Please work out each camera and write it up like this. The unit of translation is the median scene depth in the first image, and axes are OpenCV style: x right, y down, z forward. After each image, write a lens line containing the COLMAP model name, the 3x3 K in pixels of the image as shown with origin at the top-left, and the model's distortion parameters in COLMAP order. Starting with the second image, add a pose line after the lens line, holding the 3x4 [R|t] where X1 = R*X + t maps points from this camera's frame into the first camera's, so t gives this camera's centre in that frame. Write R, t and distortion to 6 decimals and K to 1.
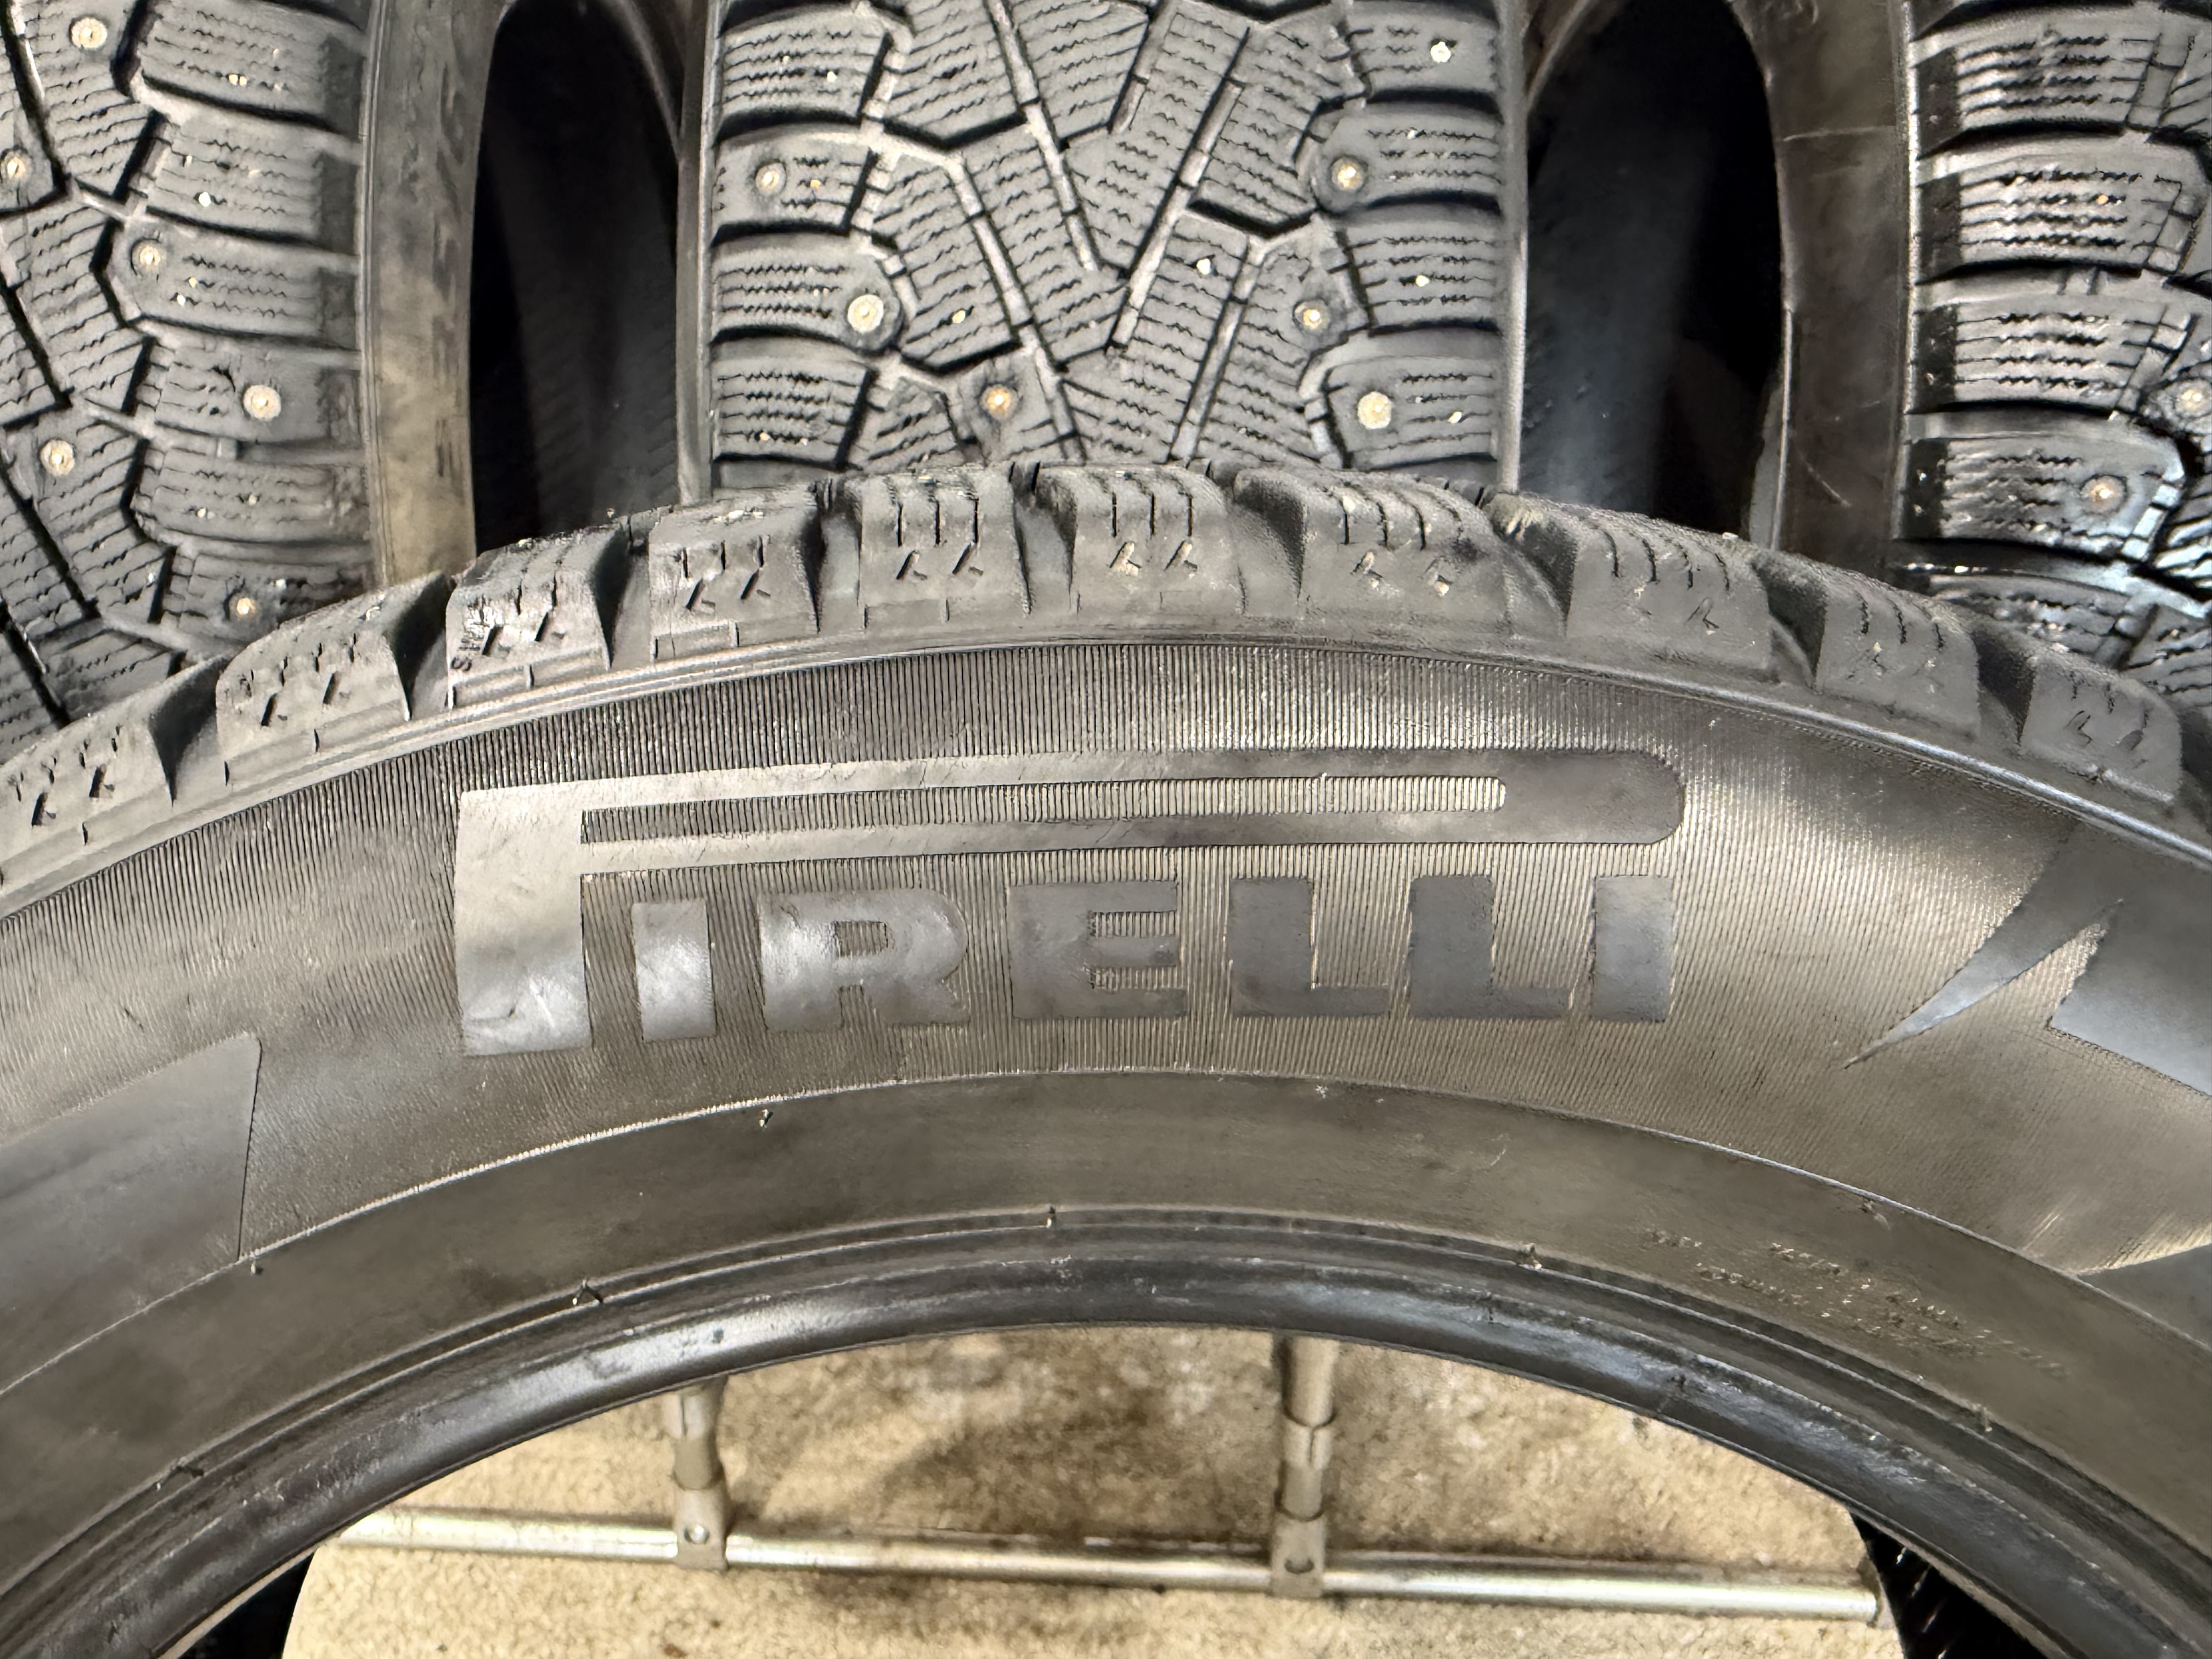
lens RADIAL K [[1528.4, 0, 978.8], [0, 1528.4, 871.9], [0, 0, 1]] dist [-0.028791, 0.007303]
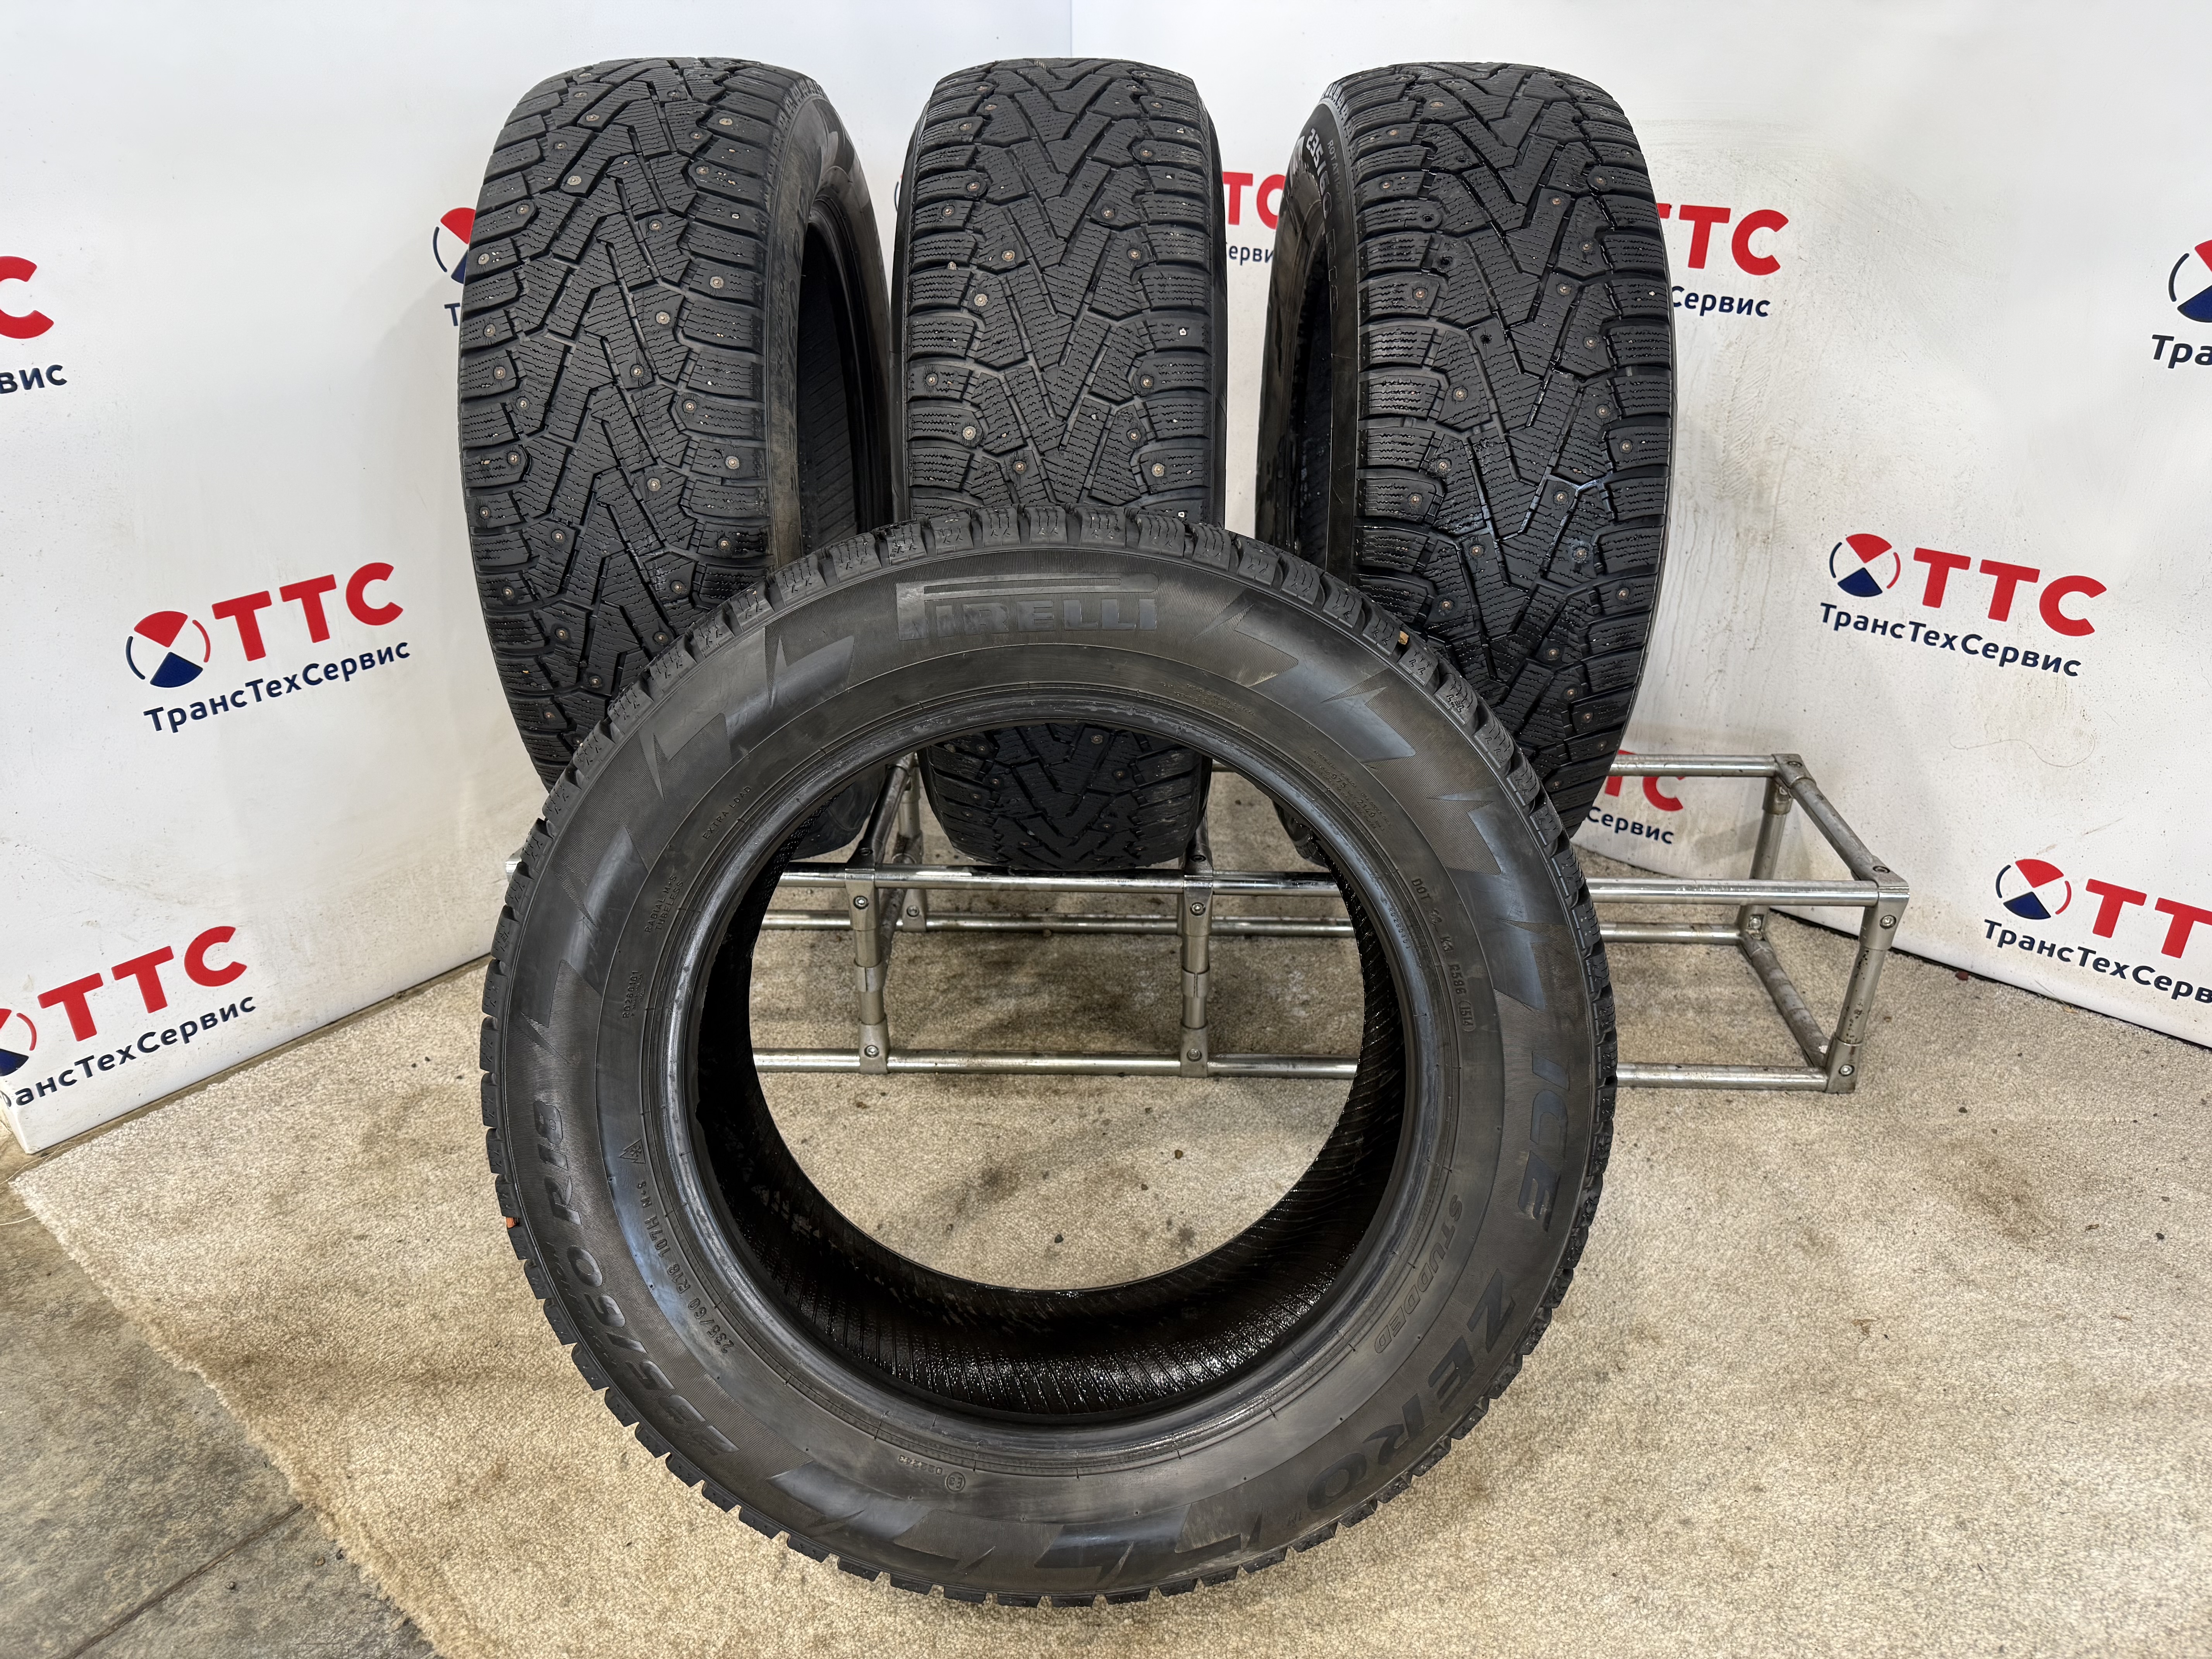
lens RADIAL K [[1487.8, 0, 1113.0], [0, 1487.8, 851.1], [0, 0, 1]] dist [0.001919, -0.007647]
pose [[0.998600, -0.012364, 0.051433, 0.035185], [0.011220, 0.999685, 0.022468, 0.313975], [-0.051694, -0.021860, 0.998424, -1.644157]]
